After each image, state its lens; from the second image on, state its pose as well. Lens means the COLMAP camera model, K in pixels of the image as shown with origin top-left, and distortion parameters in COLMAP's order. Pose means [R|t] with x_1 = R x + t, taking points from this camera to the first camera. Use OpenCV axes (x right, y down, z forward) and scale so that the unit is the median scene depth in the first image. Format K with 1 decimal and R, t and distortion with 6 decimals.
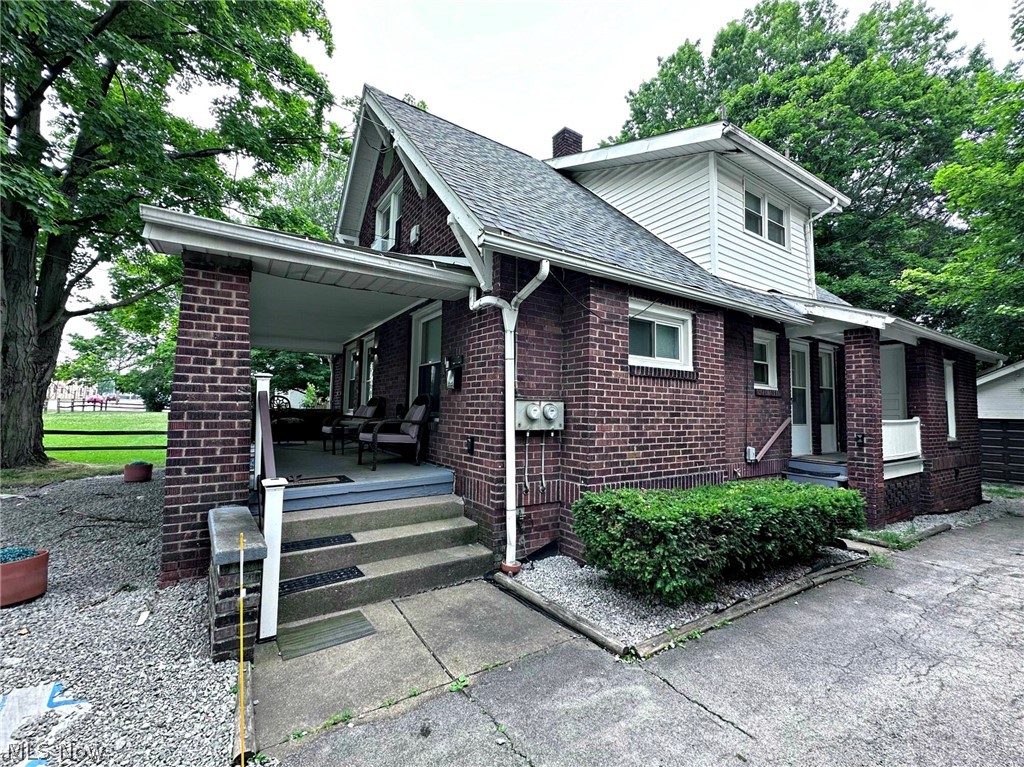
lens RADIAL K [[431.6, 0, 512.0], [0, 431.6, 383.5], [0, 0, 1]] dist [-0.001028, -0.000235]
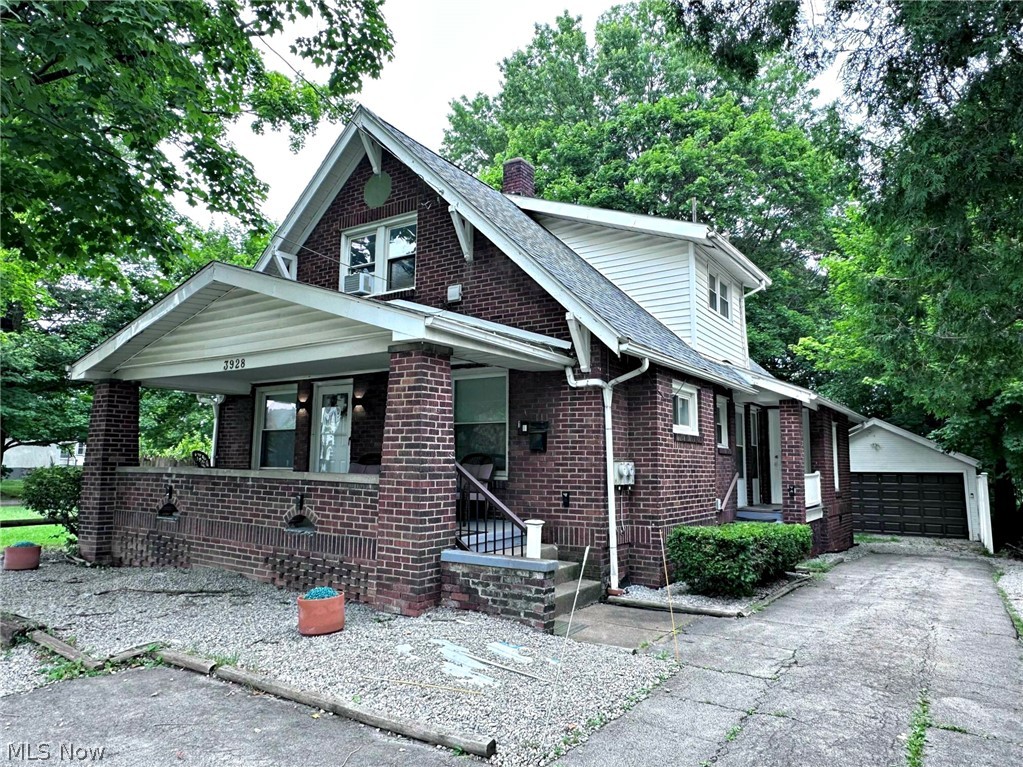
lens RADIAL K [[684.1, 0, 511.5], [0, 684.1, 383.5], [0, 0, 1]] dist [-0.000395, 0.000119]
pose [[0.919424, 0.041102, 0.391114, -0.881758], [-0.019819, 0.998102, -0.058300, -0.055167], [-0.392768, 0.045851, 0.918494, -0.617771]]
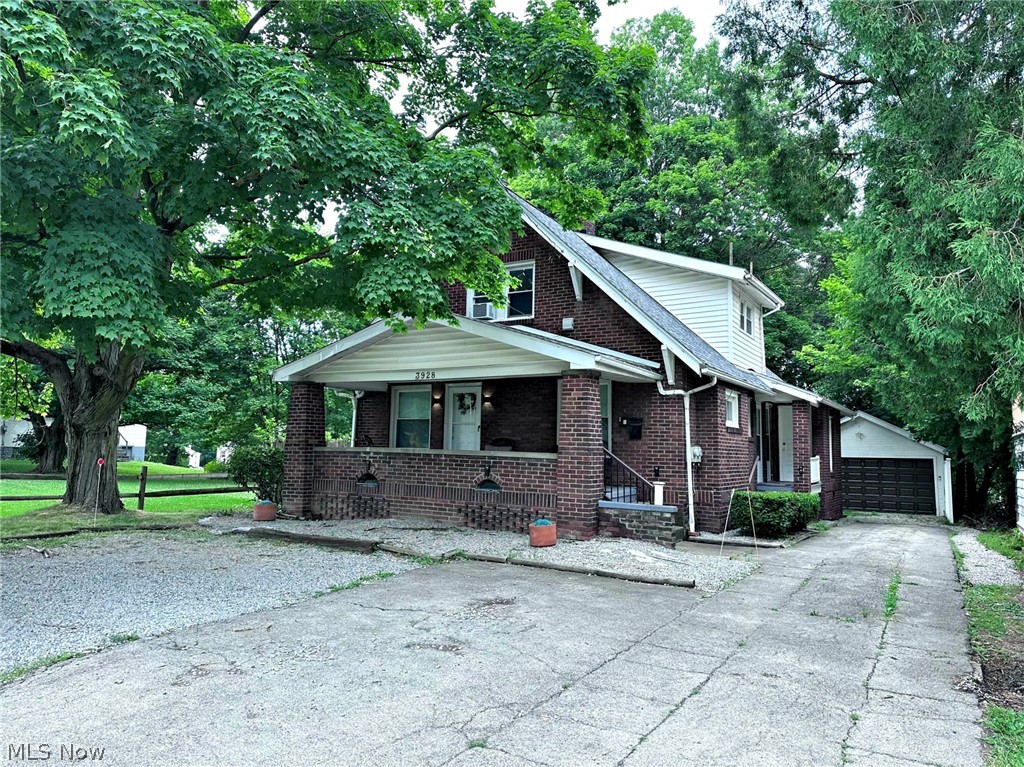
lens RADIAL K [[707.5, 0, 512.0], [0, 707.5, 383.5], [0, 0, 1]] dist [0.155264, -0.269945]
pose [[0.899303, 0.041635, 0.435340, -1.691385], [-0.030799, 0.999016, -0.031921, -0.089935], [-0.436240, 0.015298, 0.899700, -1.201036]]
